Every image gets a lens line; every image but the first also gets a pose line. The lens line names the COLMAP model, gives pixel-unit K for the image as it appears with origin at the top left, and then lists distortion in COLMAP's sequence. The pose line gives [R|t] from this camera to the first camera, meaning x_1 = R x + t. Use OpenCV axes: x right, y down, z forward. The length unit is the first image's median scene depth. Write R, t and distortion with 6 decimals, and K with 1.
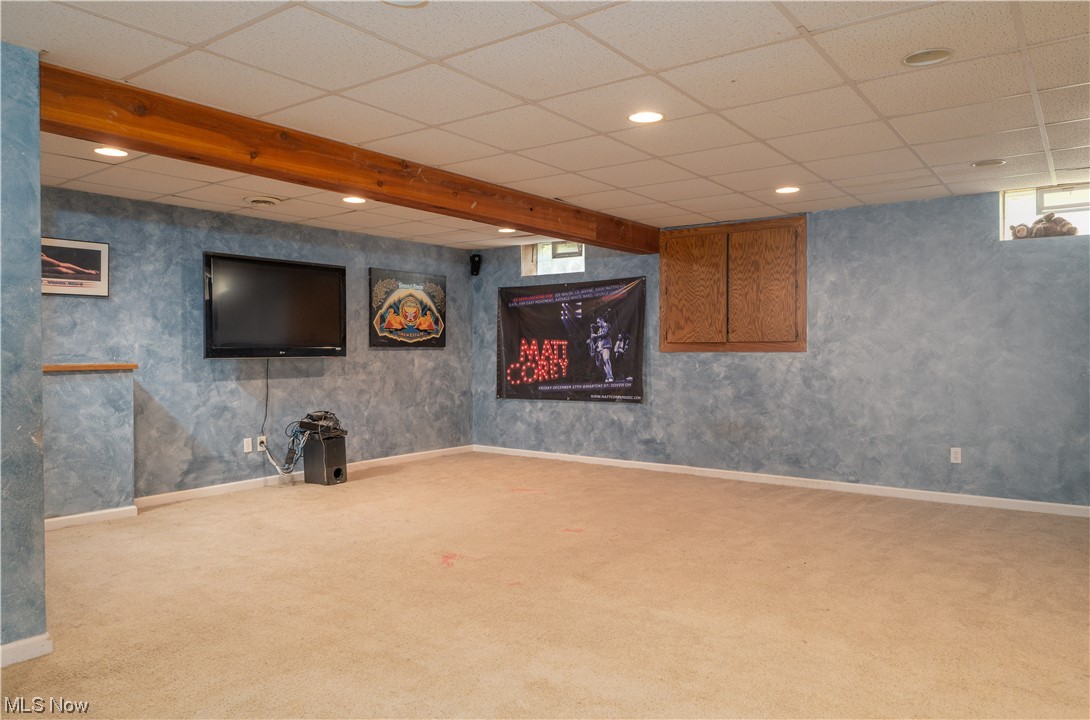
lens RADIAL K [[756.8, 0, 545.8], [0, 756.8, 356.9], [0, 0, 1]] dist [-0.003105, -0.001730]
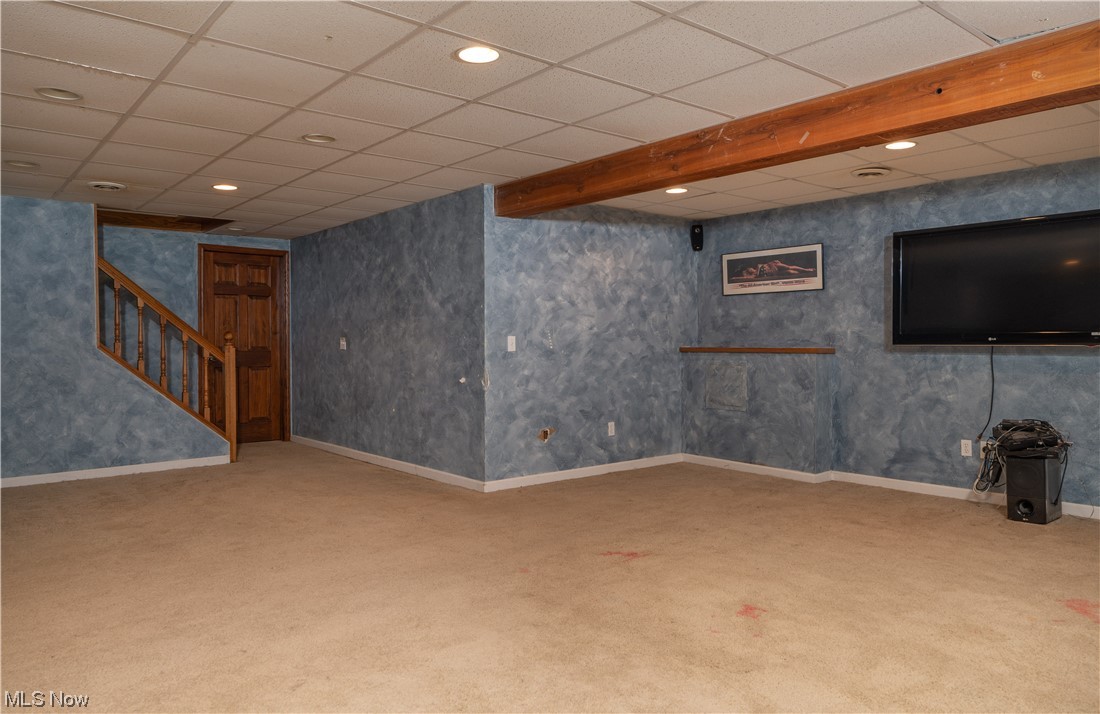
lens RADIAL K [[752.9, 0, 550.9], [0, 752.9, 354.3], [0, 0, 1]] dist [0.002484, 0.001548]
pose [[-0.250738, 0.023617, -0.967767, 0.595979], [-0.005787, 0.999648, 0.025894, -0.008341], [0.968038, 0.012093, -0.250513, 0.839687]]
